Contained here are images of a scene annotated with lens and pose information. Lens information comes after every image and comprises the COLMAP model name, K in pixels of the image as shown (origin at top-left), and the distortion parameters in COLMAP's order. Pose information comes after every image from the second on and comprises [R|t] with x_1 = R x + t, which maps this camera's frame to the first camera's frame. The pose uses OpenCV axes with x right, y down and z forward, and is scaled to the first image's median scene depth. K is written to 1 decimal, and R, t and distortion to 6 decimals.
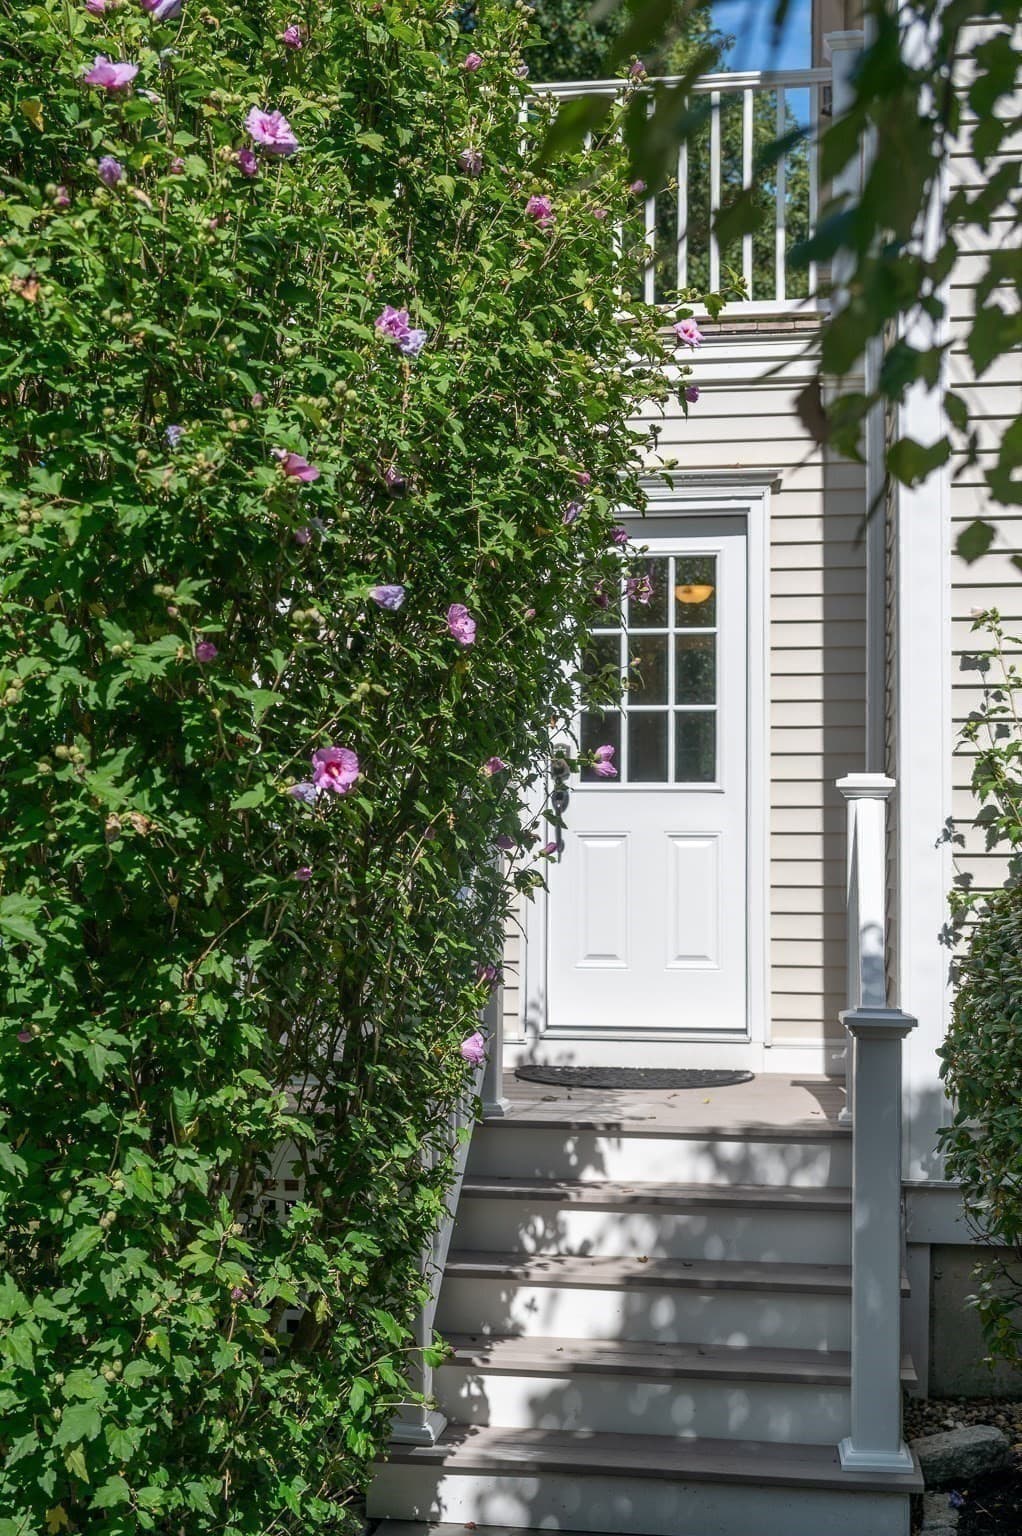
lens RADIAL K [[1975.5, 0, 510.7], [0, 1975.5, 735.9], [0, 0, 1]] dist [0.009589, -0.056024]
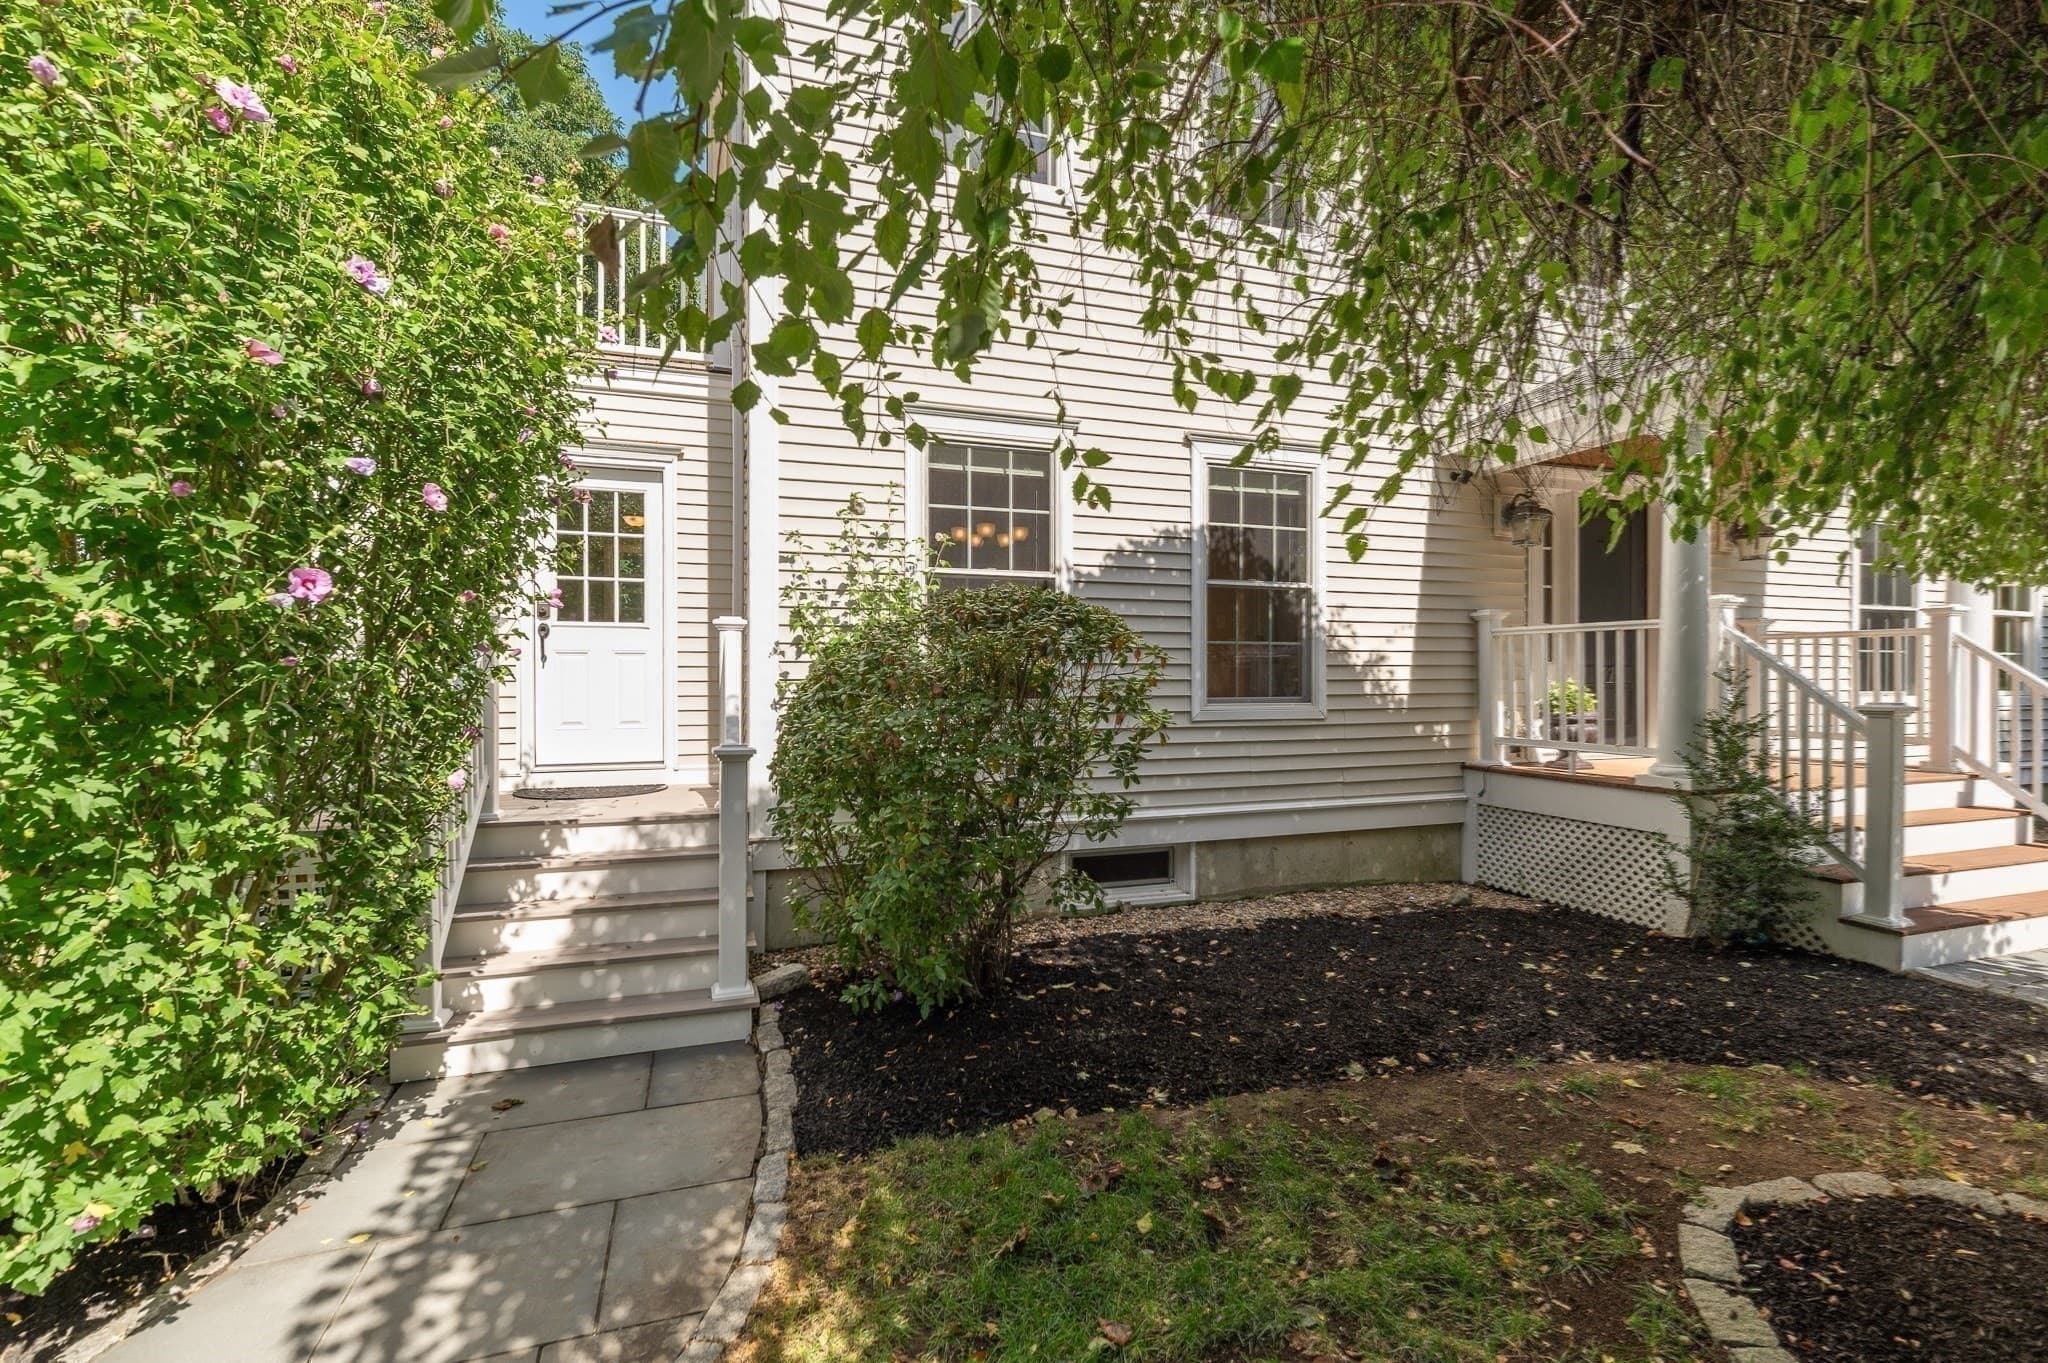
lens RADIAL K [[928.3, 0, 1024.0], [0, 928.3, 681.5], [0, 0, 1]] dist [-0.000241, -0.000667]
pose [[0.895371, -0.010628, 0.445194, 0.060556], [-0.017540, 0.998098, 0.059104, 0.033467], [-0.444975, -0.060729, 0.893482, 0.172512]]
